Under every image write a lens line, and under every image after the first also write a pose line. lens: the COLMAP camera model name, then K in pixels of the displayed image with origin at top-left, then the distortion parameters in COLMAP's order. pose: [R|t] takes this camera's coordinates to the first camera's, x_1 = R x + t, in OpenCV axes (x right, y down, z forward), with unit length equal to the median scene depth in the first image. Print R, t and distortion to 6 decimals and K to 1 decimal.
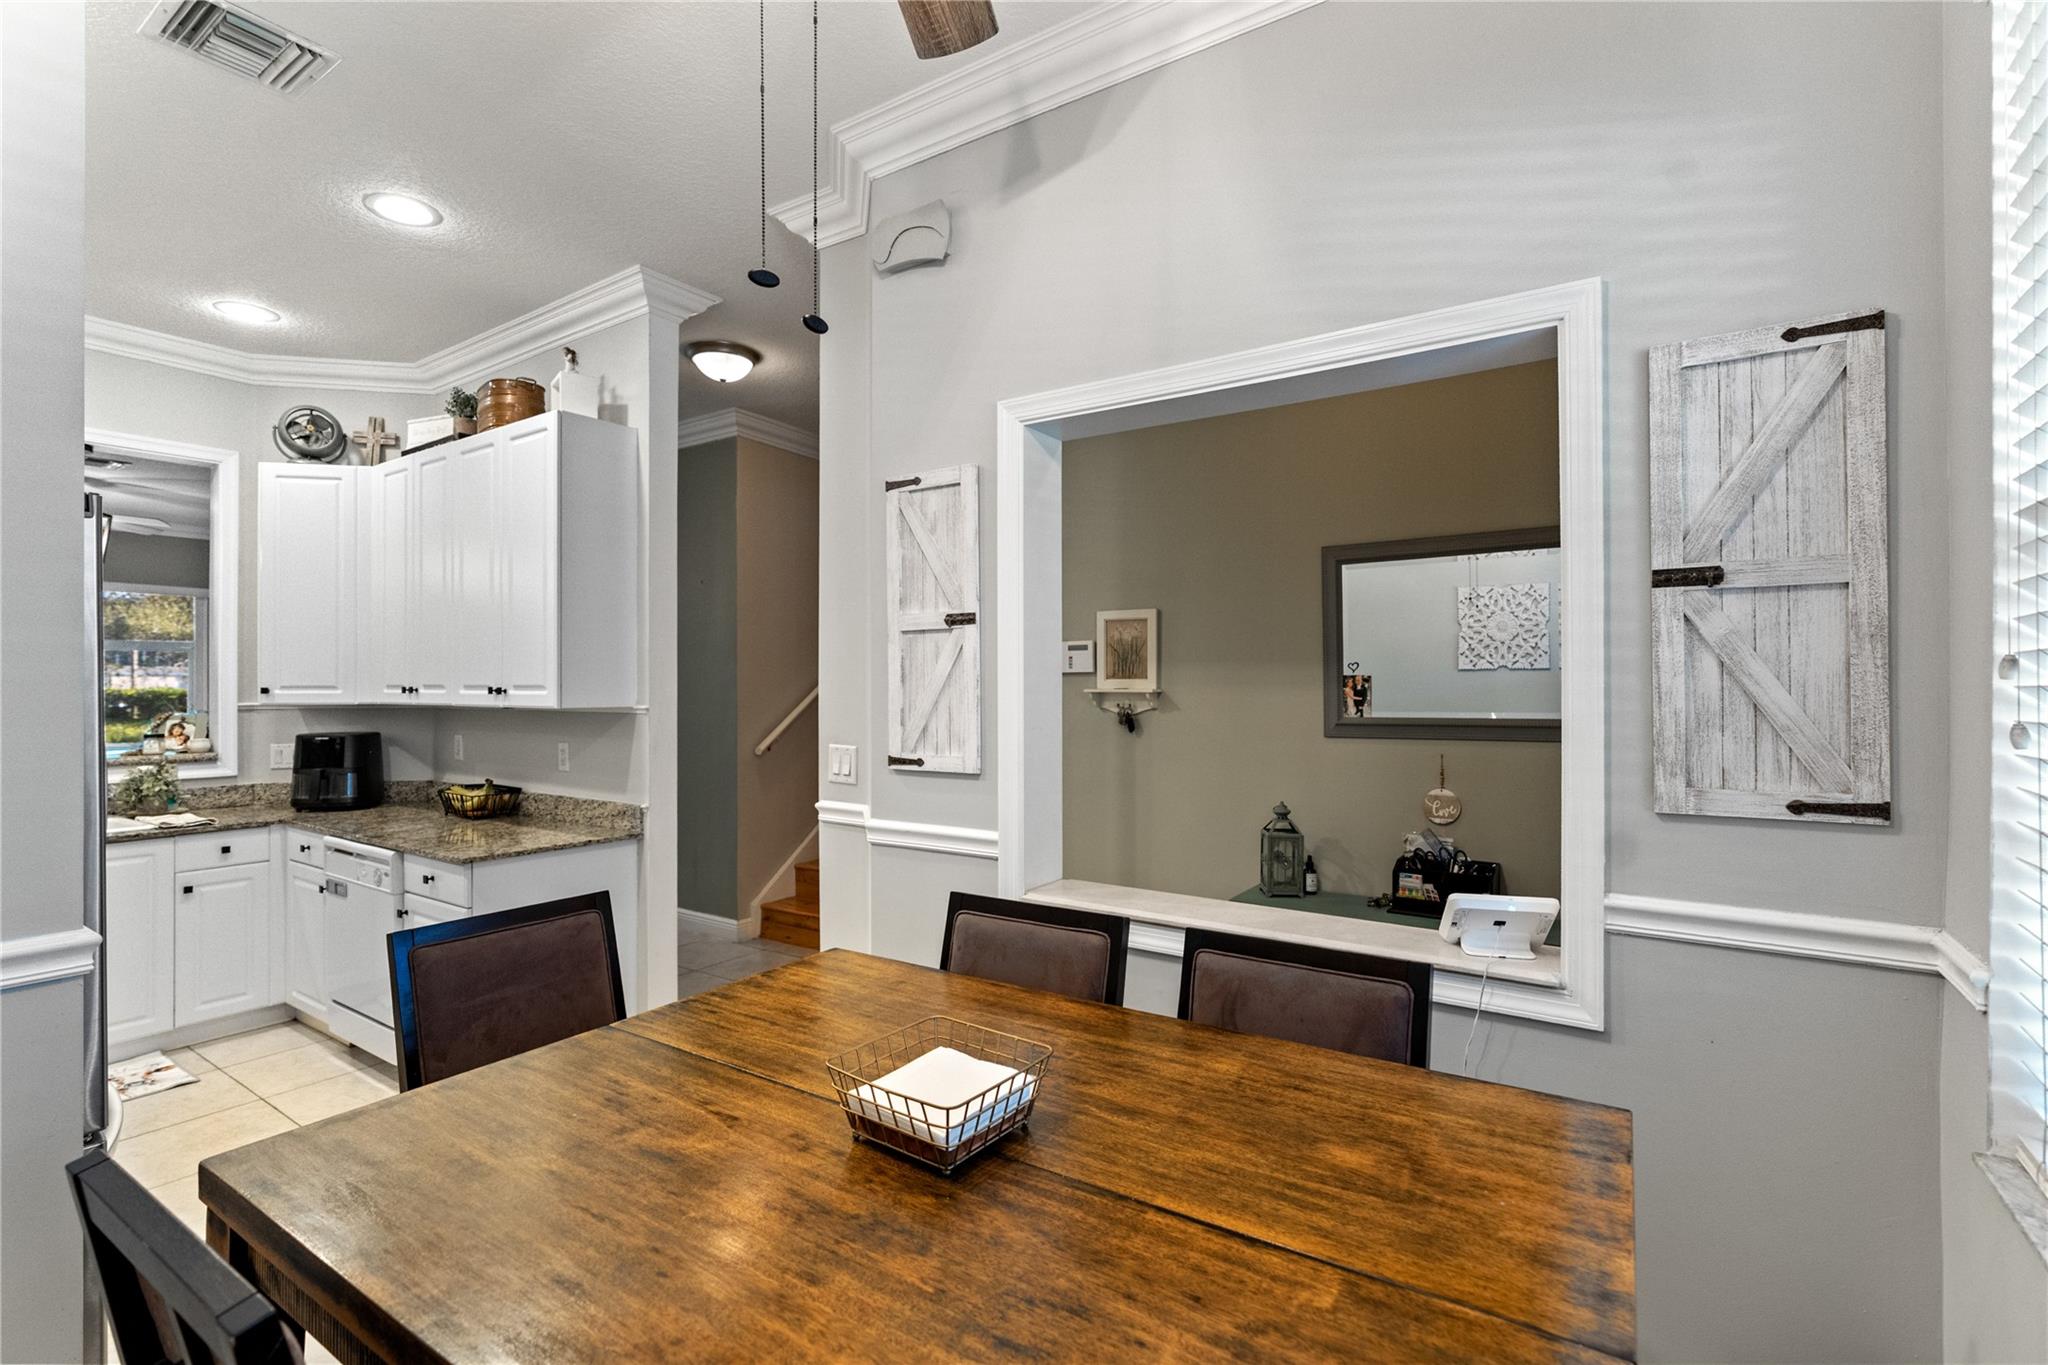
lens RADIAL K [[927.8, 0, 1024.0], [0, 927.8, 682.5], [0, 0, 1]] dist [-0.000538, -0.000042]
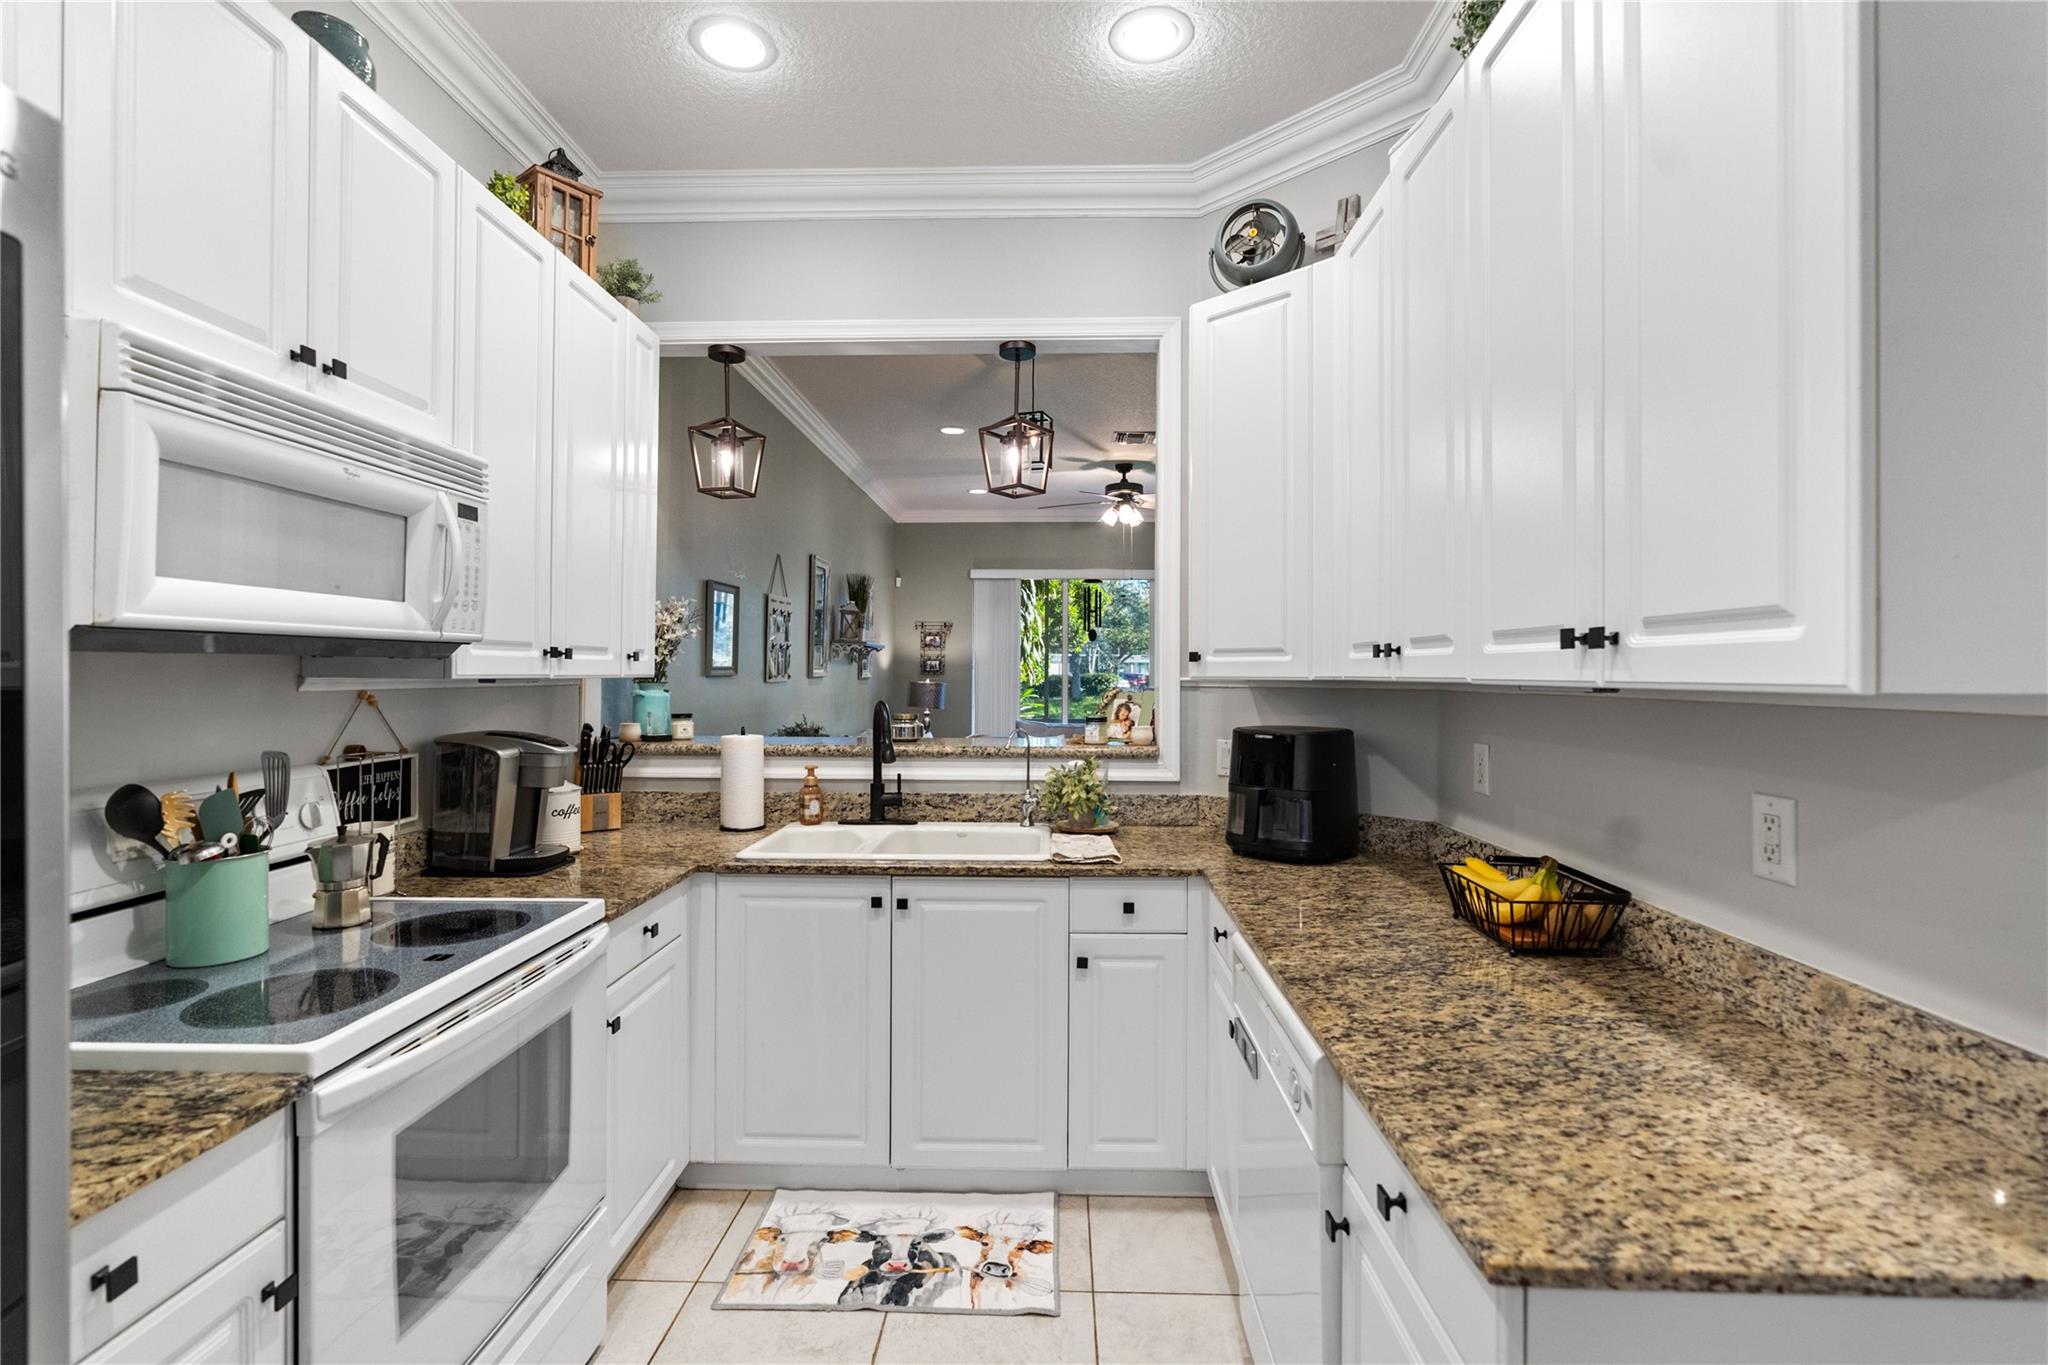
lens RADIAL K [[924.0, 0, 1026.6], [0, 924.0, 669.5], [0, 0, 1]] dist [-0.005209, 0.000983]
pose [[0.534906, -0.000068, -0.844911, -0.352441], [-0.001520, 0.999998, -0.001043, 0.018834], [0.844910, 0.001842, 0.534905, 0.579475]]
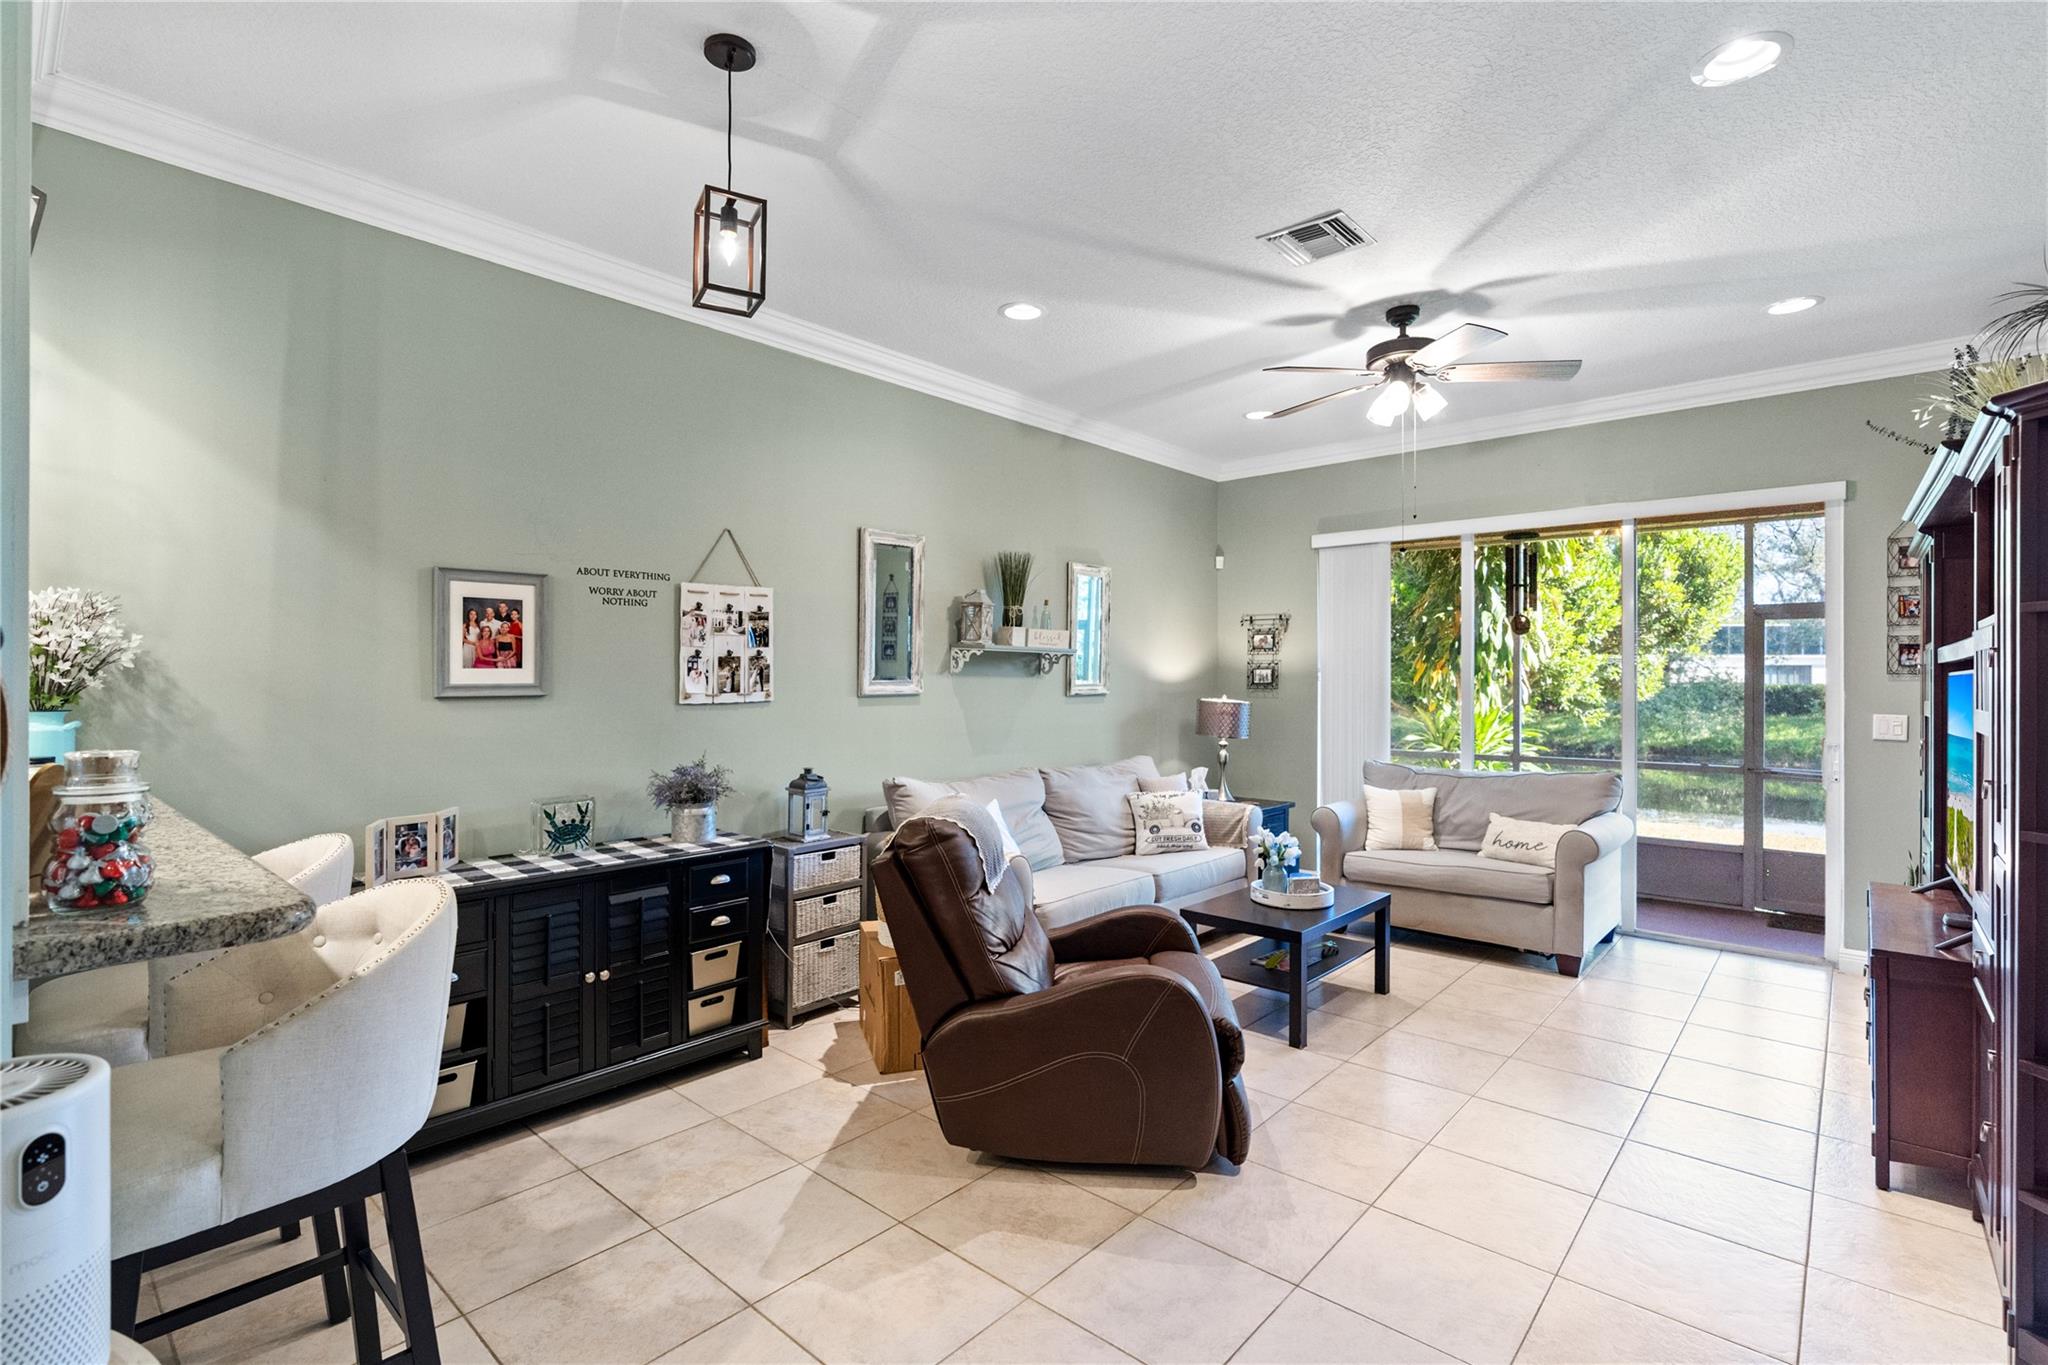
lens RADIAL K [[945.2, 0, 1015.4], [0, 945.2, 669.7], [0, 0, 1]] dist [-0.002959, 0.000194]
pose [[-0.137410, -0.006889, -0.990490, -0.728861], [-0.003355, 0.999973, -0.006490, 0.006765], [0.990509, 0.002431, -0.137430, 1.431618]]
